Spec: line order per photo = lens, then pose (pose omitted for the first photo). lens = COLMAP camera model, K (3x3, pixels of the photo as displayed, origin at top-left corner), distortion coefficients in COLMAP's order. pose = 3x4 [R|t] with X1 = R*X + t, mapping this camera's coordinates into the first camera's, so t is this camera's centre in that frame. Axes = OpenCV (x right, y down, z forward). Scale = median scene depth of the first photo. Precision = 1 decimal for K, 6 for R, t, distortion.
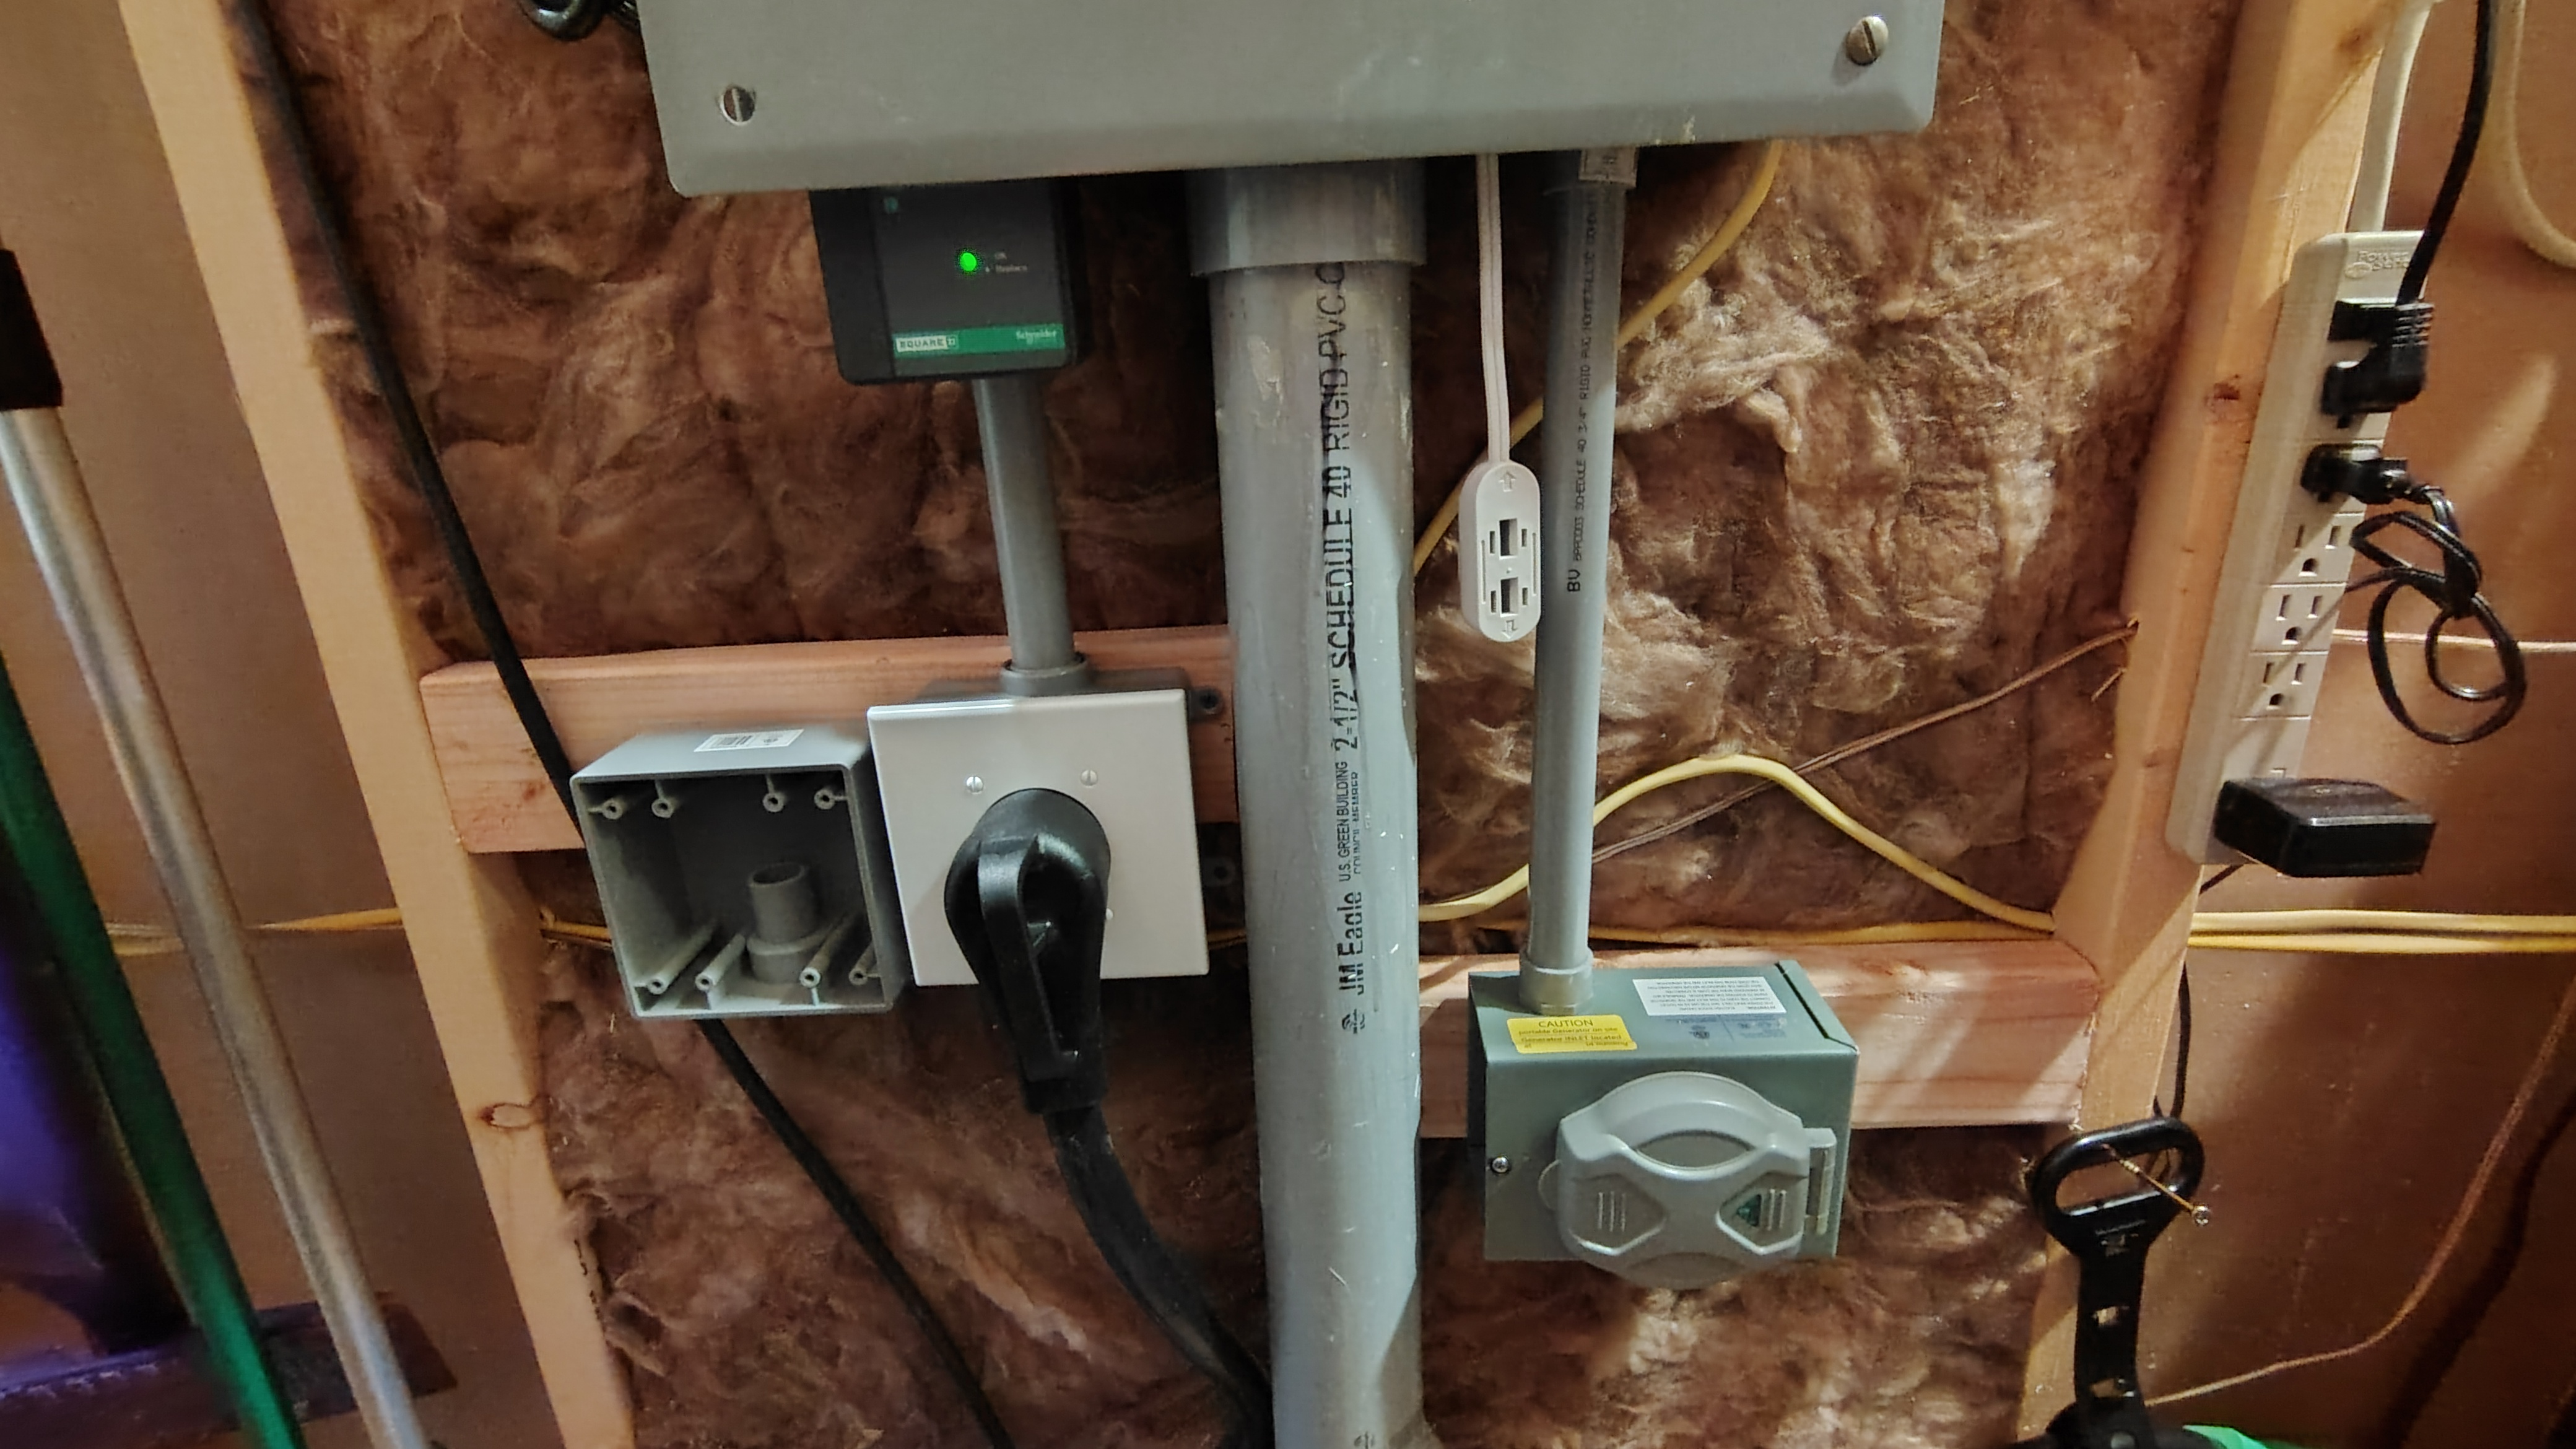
lens RADIAL K [[1197.1, 0, 1275.3], [0, 1197.1, 714.8], [0, 0, 1]] dist [-0.007578, 0.004454]
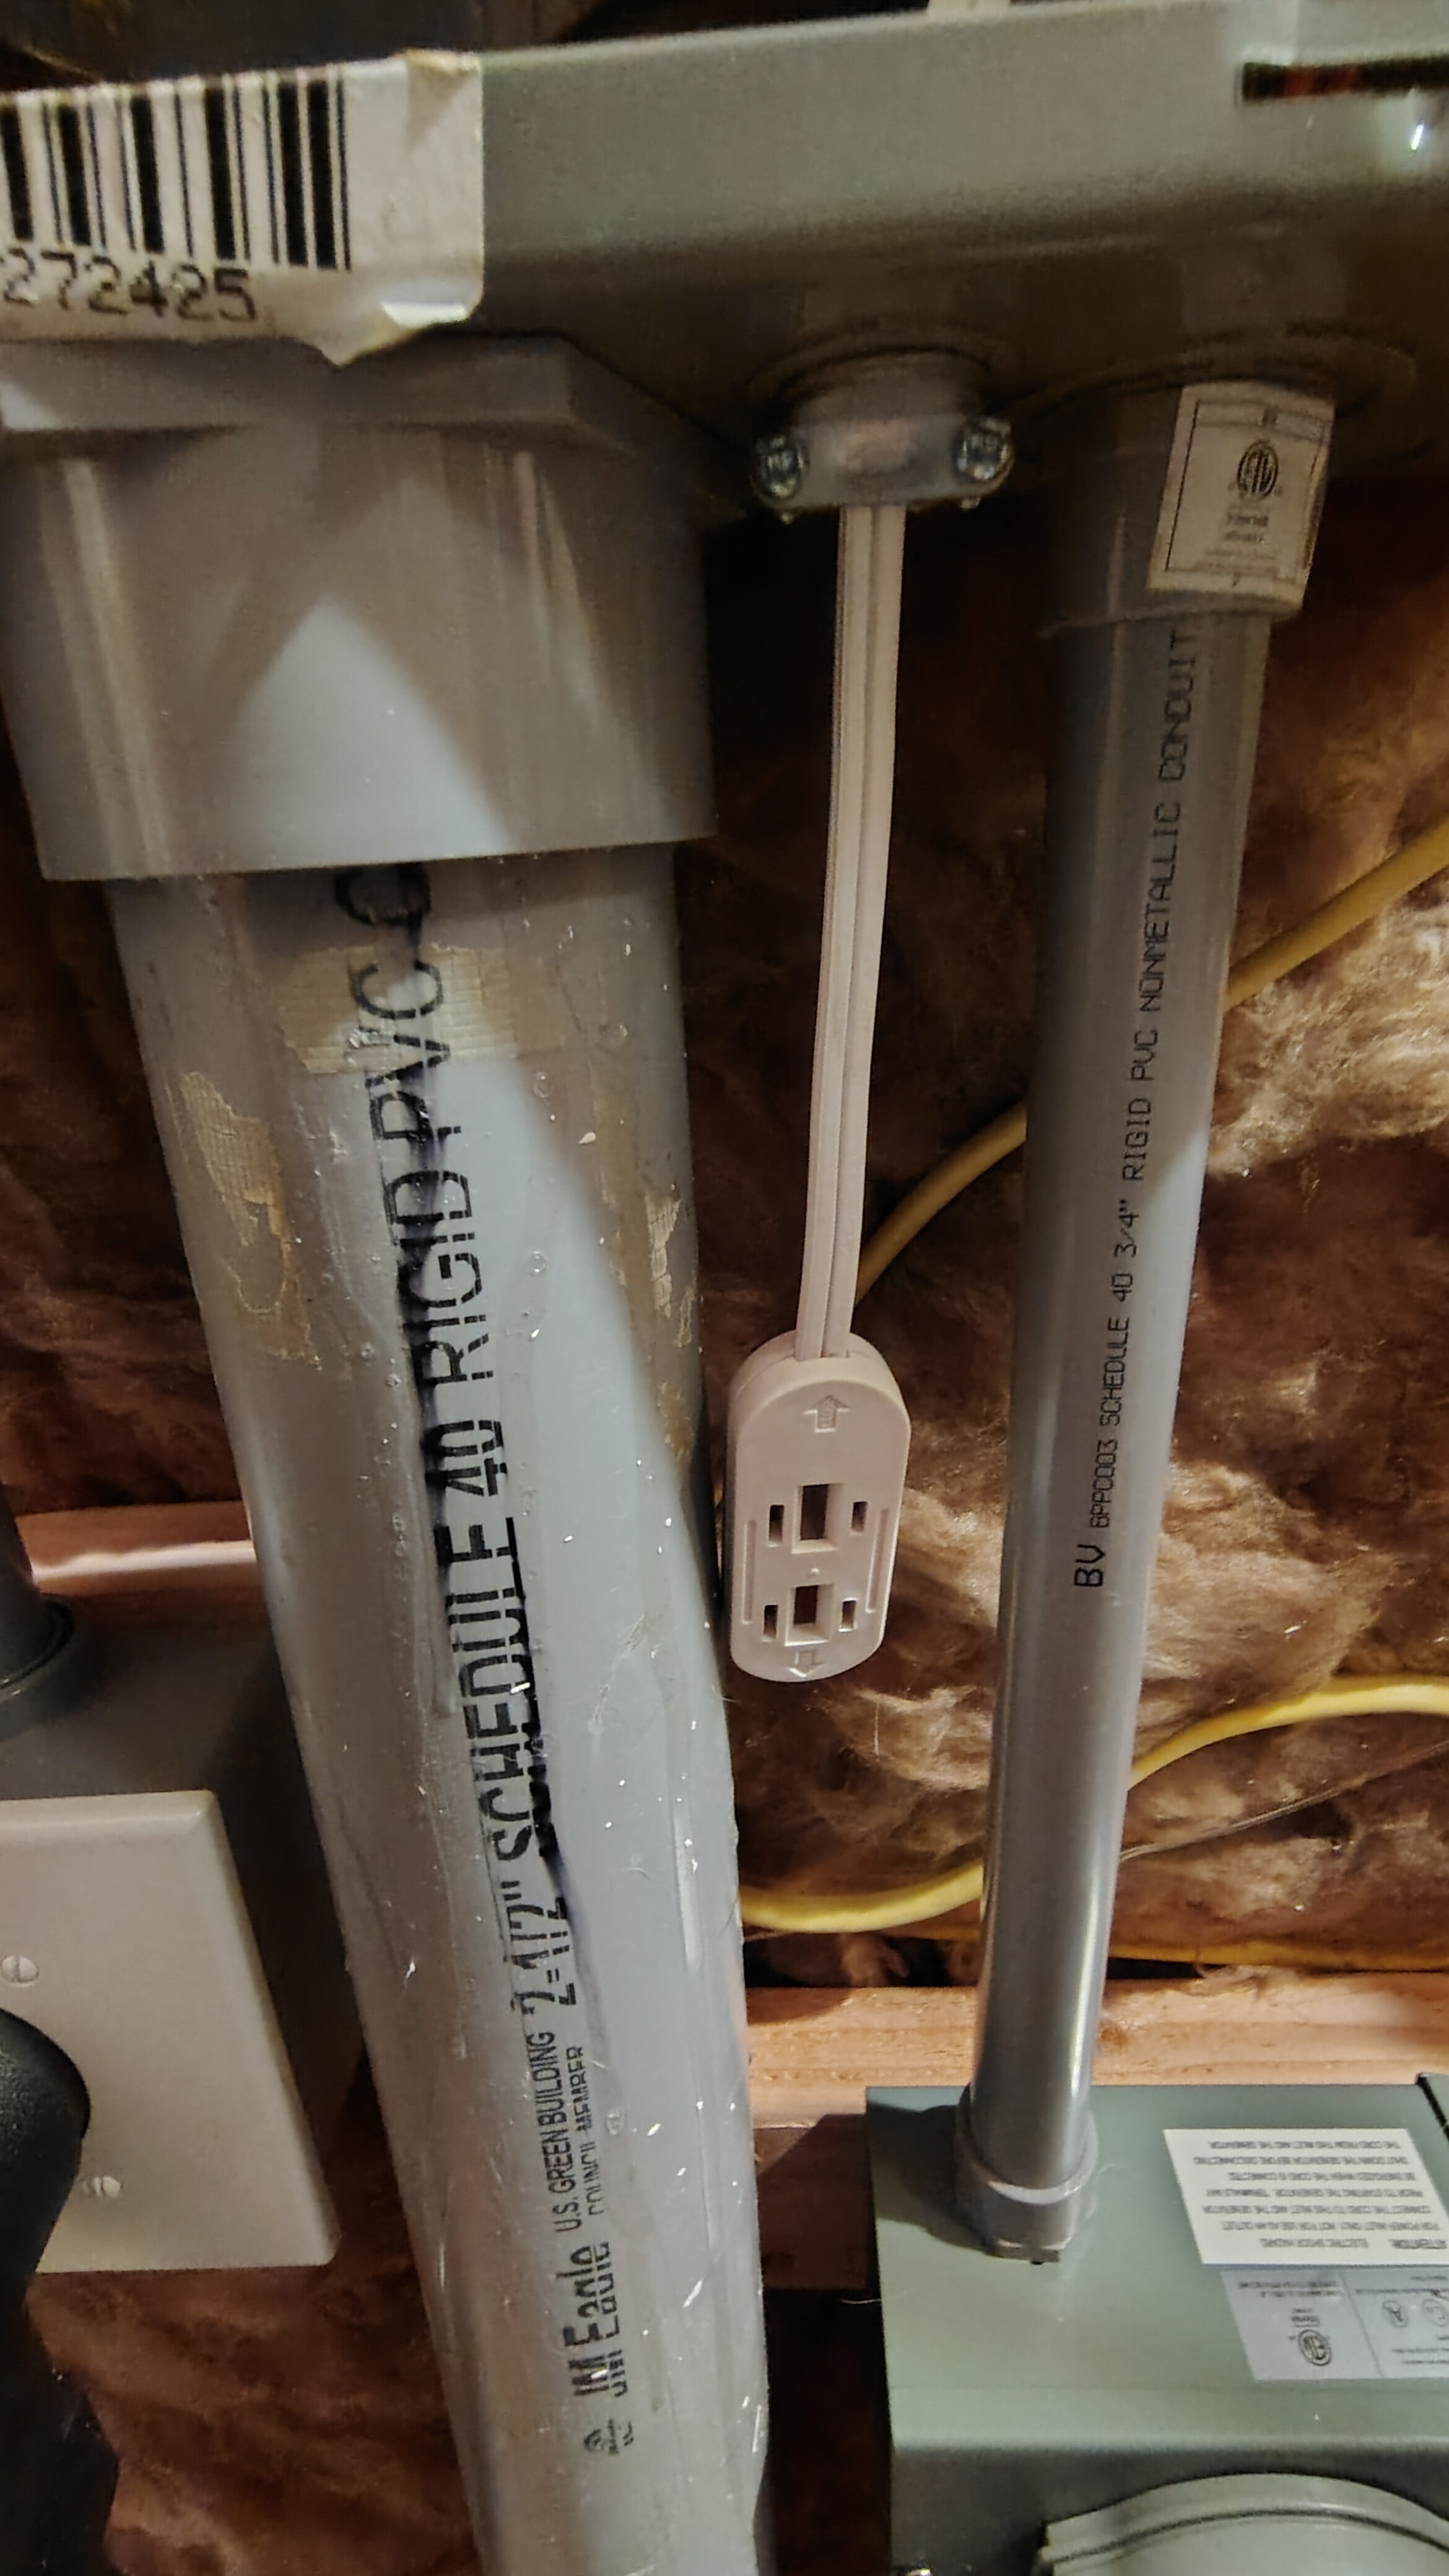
lens RADIAL K [[1197.1, 0, 721.4], [0, 1197.1, 1272.9], [0, 0, 1]] dist [-0.007578, 0.004454]
pose [[0.999920, -0.008478, 0.009353, 0.109080], [0.007858, 0.997888, 0.064486, -0.236297], [-0.009880, -0.064408, 0.997875, 0.552151]]
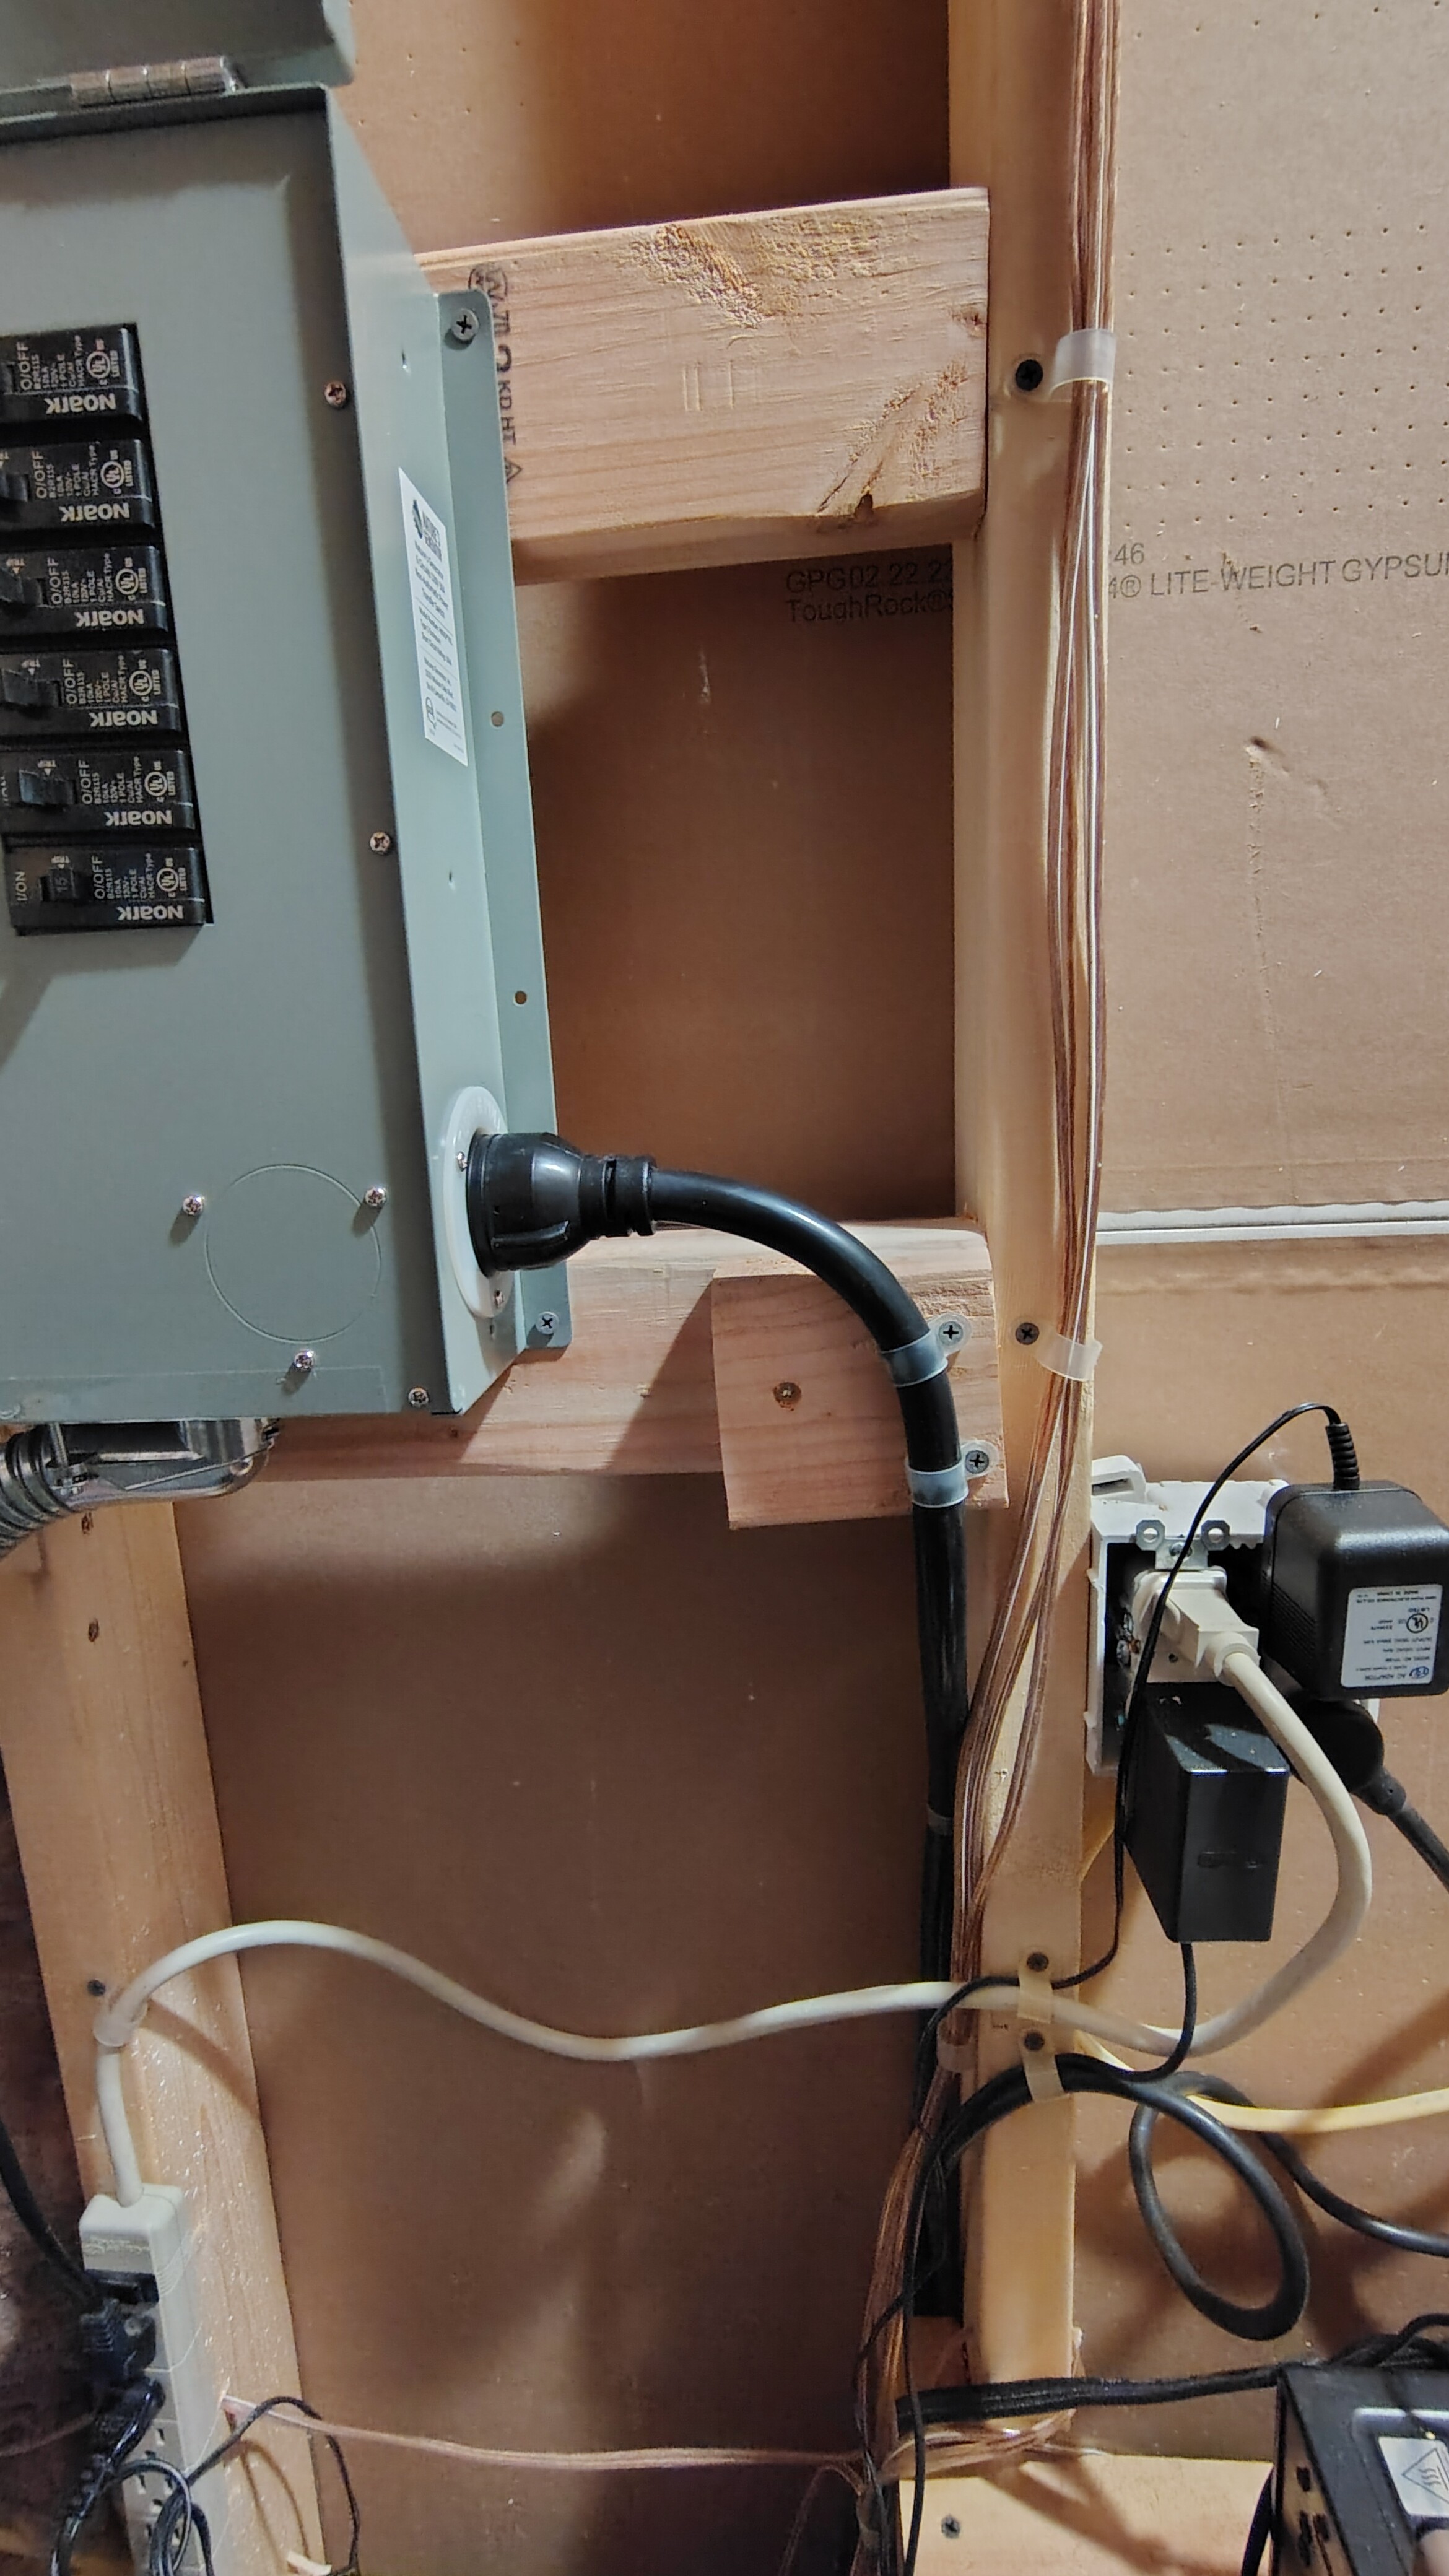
lens RADIAL K [[1197.1, 0, 721.4], [0, 1197.1, 1270.7], [0, 0, 1]] dist [-0.007578, 0.004454]
pose [[0.998125, 0.013490, -0.059710, 1.431637], [-0.020105, 0.993549, -0.111607, -1.085239], [0.057819, 0.112598, 0.991957, -0.182325]]
